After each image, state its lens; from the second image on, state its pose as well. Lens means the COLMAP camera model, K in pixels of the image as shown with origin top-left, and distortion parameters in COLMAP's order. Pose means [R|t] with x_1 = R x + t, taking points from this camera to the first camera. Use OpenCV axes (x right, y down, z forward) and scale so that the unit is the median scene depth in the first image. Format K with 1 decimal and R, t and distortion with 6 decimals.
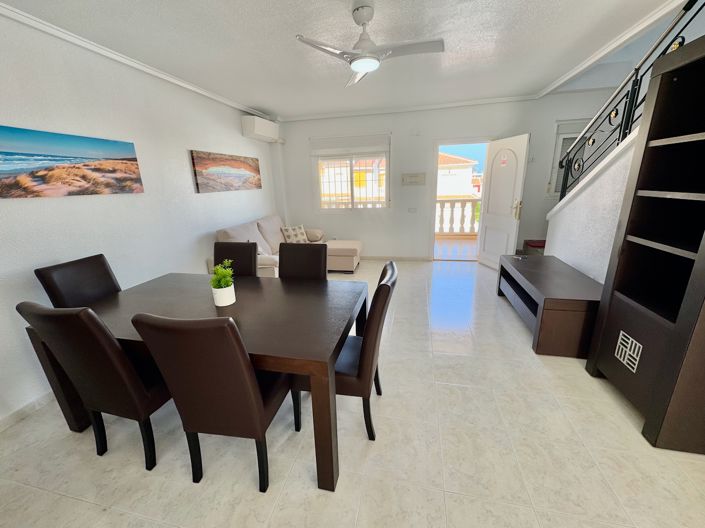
lens RADIAL K [[280.5, 0, 352.1], [0, 280.5, 261.6], [0, 0, 1]] dist [-0.006181, 0.000829]
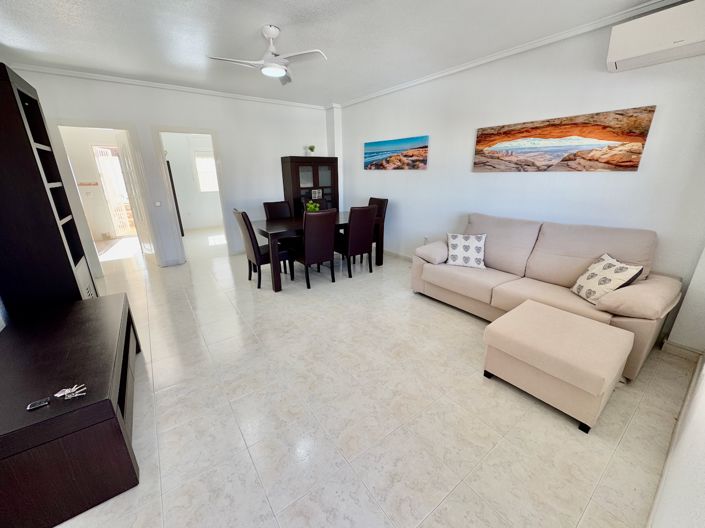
lens RADIAL K [[280.5, 0, 353.5], [0, 280.5, 264.0], [0, 0, 1]] dist [-0.006181, 0.000829]
pose [[-0.658462, 0.264385, -0.704647, 0.544632], [-0.184774, 0.850823, 0.491893, -0.381037], [0.729579, 0.454093, -0.511384, 1.354038]]
